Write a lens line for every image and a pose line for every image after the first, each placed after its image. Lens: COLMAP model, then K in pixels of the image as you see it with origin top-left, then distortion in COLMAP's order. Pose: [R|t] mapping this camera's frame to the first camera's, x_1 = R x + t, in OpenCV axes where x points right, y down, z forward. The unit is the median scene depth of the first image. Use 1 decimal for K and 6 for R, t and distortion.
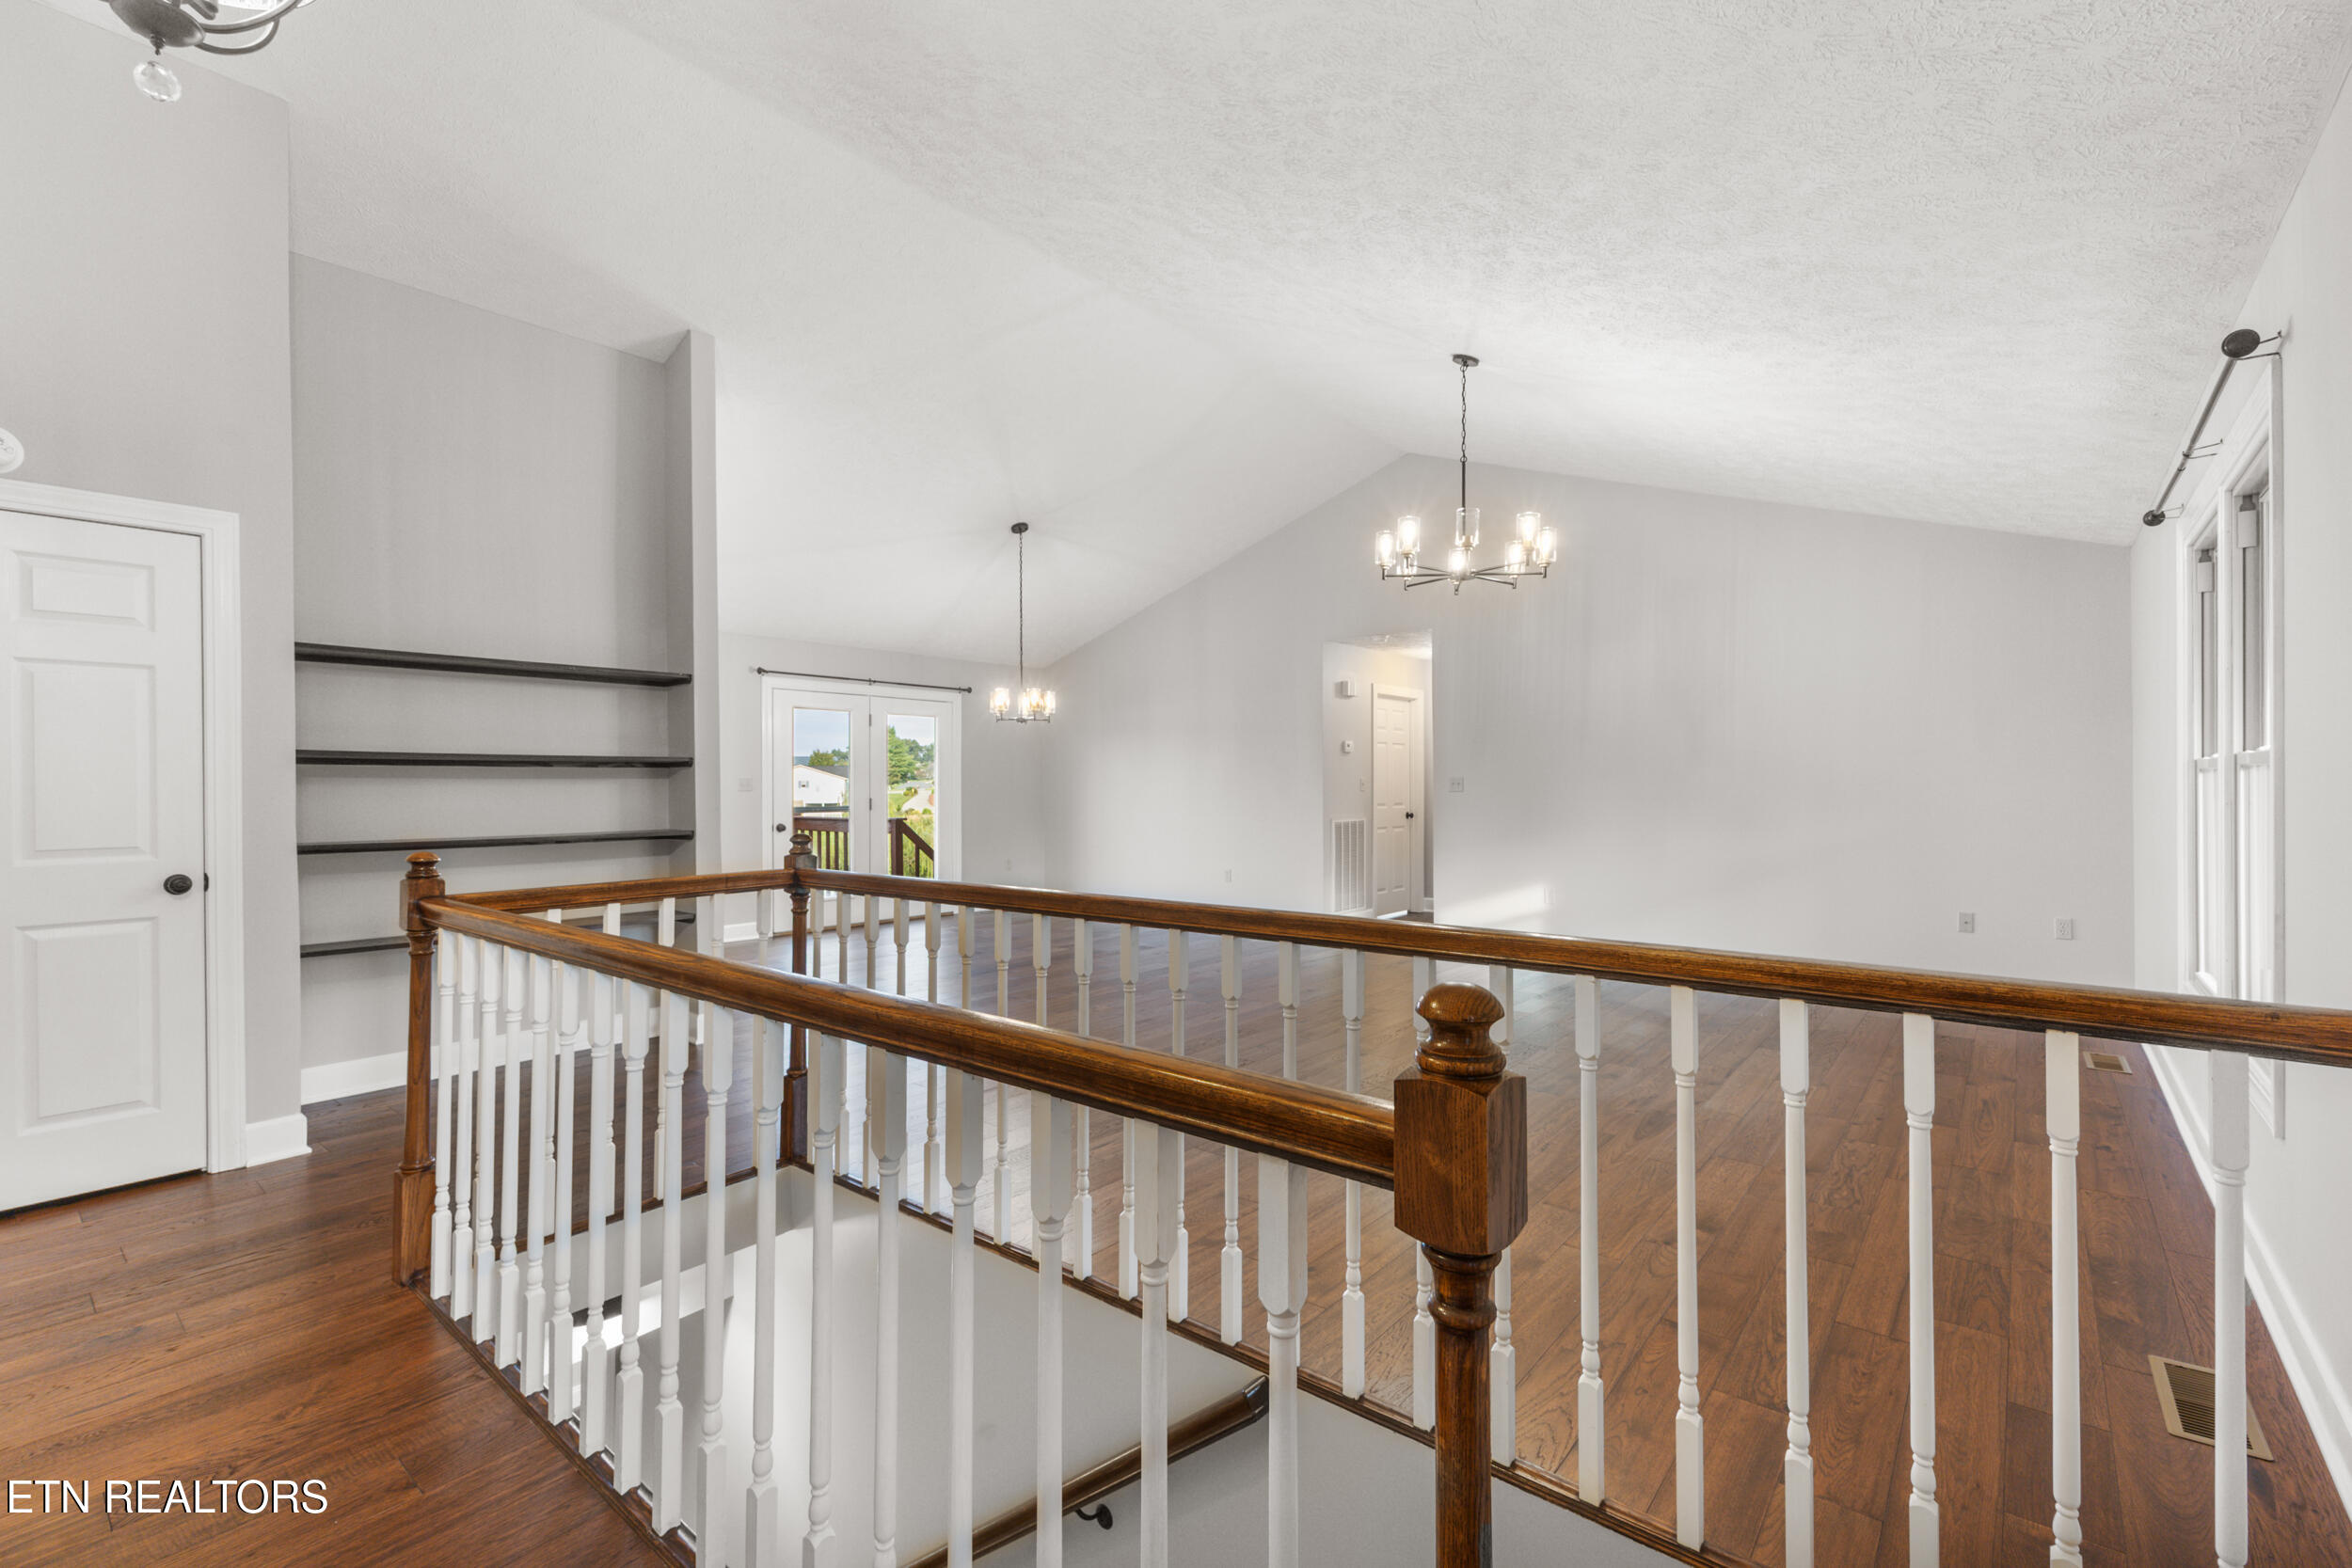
lens RADIAL K [[1016.6, 0, 1182.3], [0, 1016.6, 785.2], [0, 0, 1]] dist [0.002431, 0.000185]
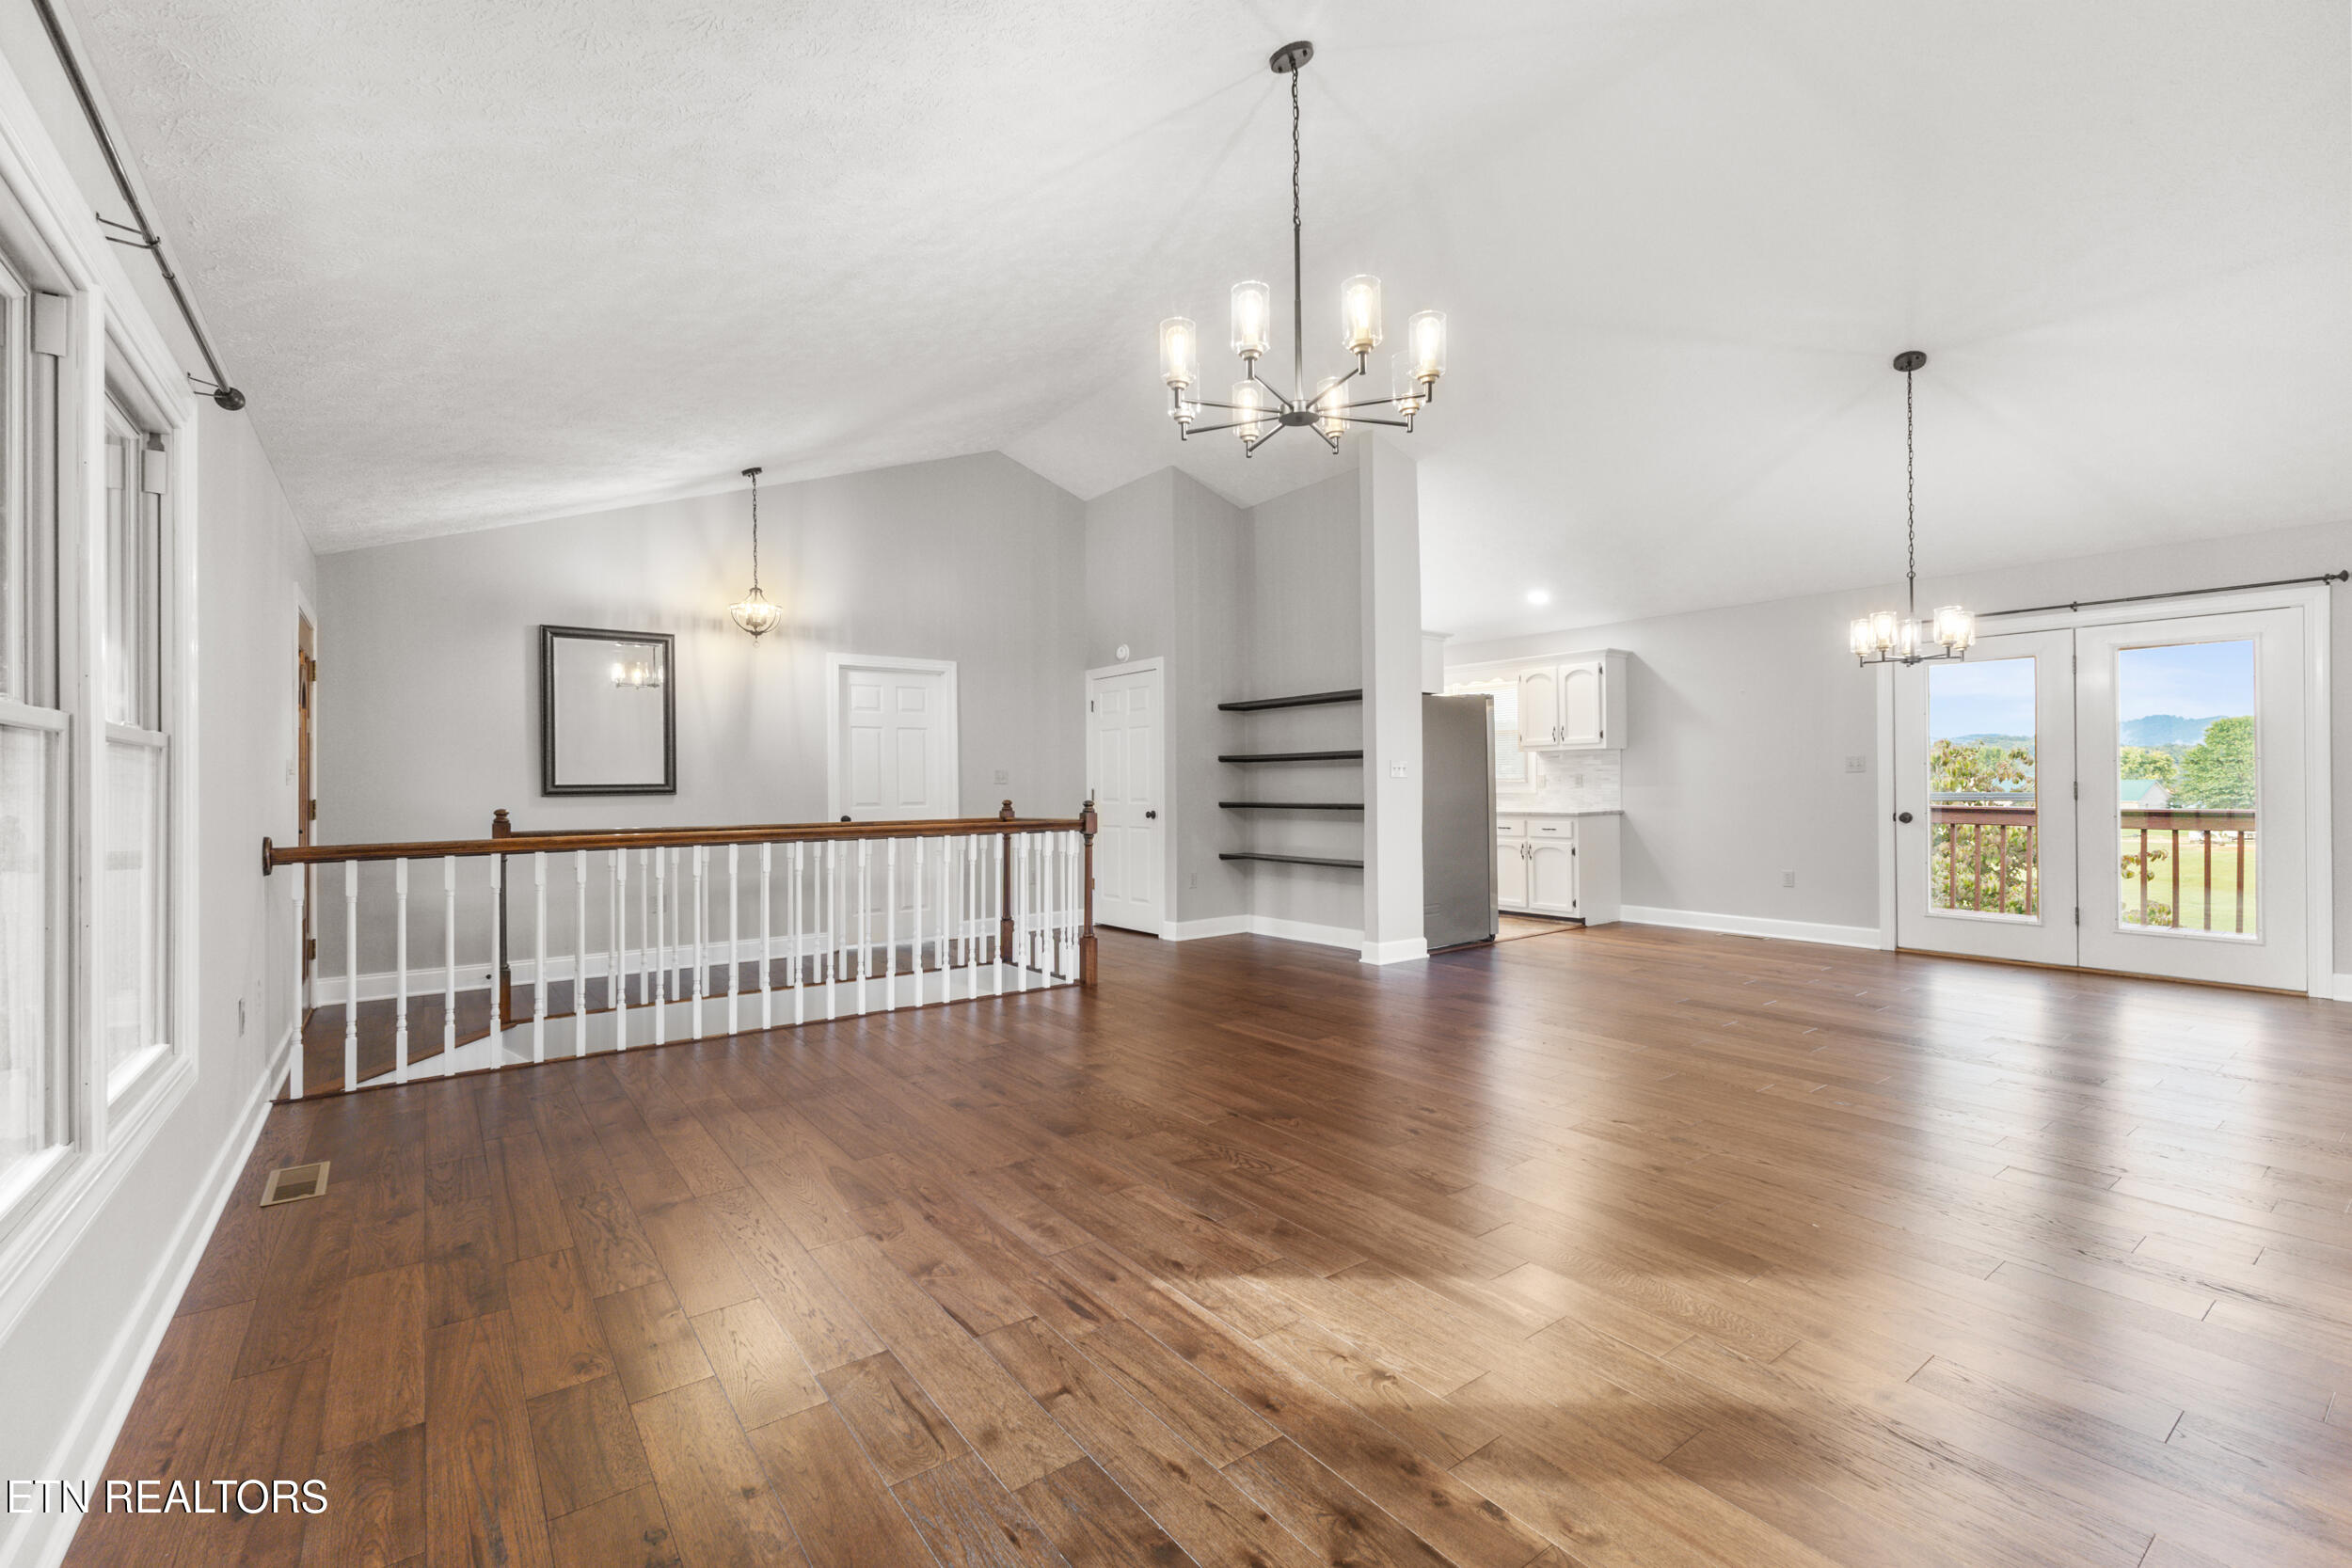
lens RADIAL K [[1016.6, 0, 1182.3], [0, 1016.6, 785.2], [0, 0, 1]] dist [0.002431, 0.000185]
pose [[-0.236047, 0.011700, -0.971671, 1.303803], [0.011126, 0.999895, 0.009337, 0.005606], [0.971678, -0.008607, -0.236152, 1.589668]]
